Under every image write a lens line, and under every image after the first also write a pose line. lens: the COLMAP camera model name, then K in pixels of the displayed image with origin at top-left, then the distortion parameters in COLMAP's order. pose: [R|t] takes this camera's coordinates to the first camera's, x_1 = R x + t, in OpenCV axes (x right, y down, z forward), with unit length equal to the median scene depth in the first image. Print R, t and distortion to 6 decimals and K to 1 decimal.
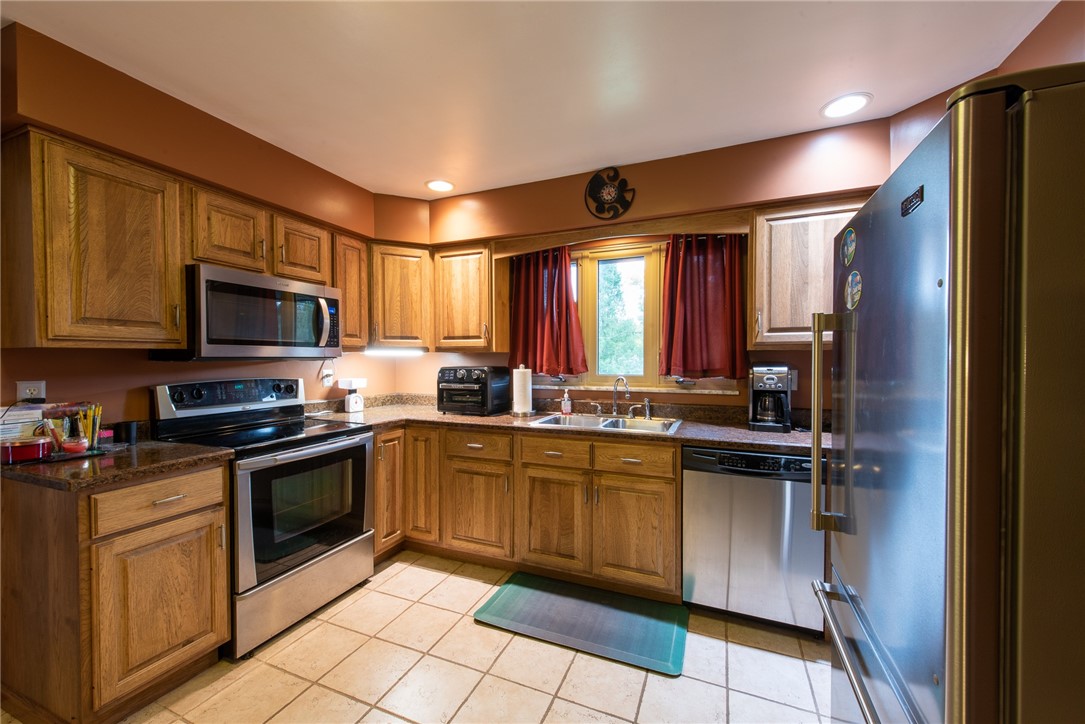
lens RADIAL K [[423.5, 0, 547.8], [0, 423.5, 363.7], [0, 0, 1]] dist [0.009753, -0.002060]
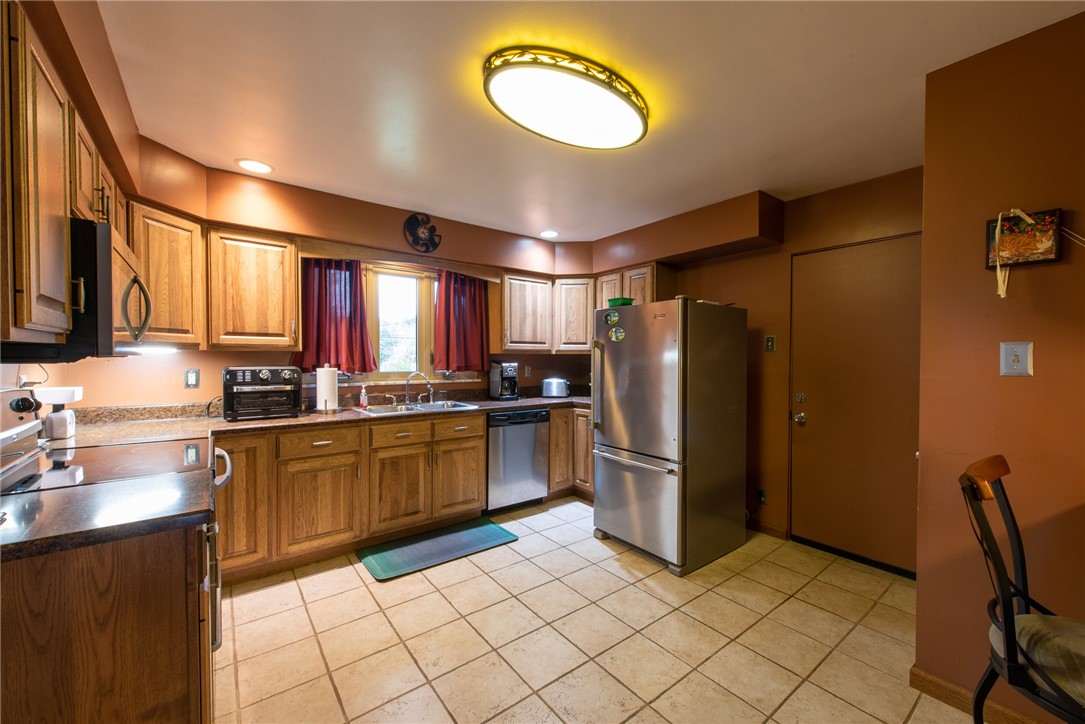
lens RADIAL K [[423.5, 0, 544.4], [0, 423.5, 364.0], [0, 0, 1]] dist [0.009753, -0.002060]
pose [[0.493421, -0.009880, 0.869735, -0.828524], [0.007703, 0.999946, 0.006990, -0.000891], [-0.869757, 0.003251, 0.493470, 0.025383]]
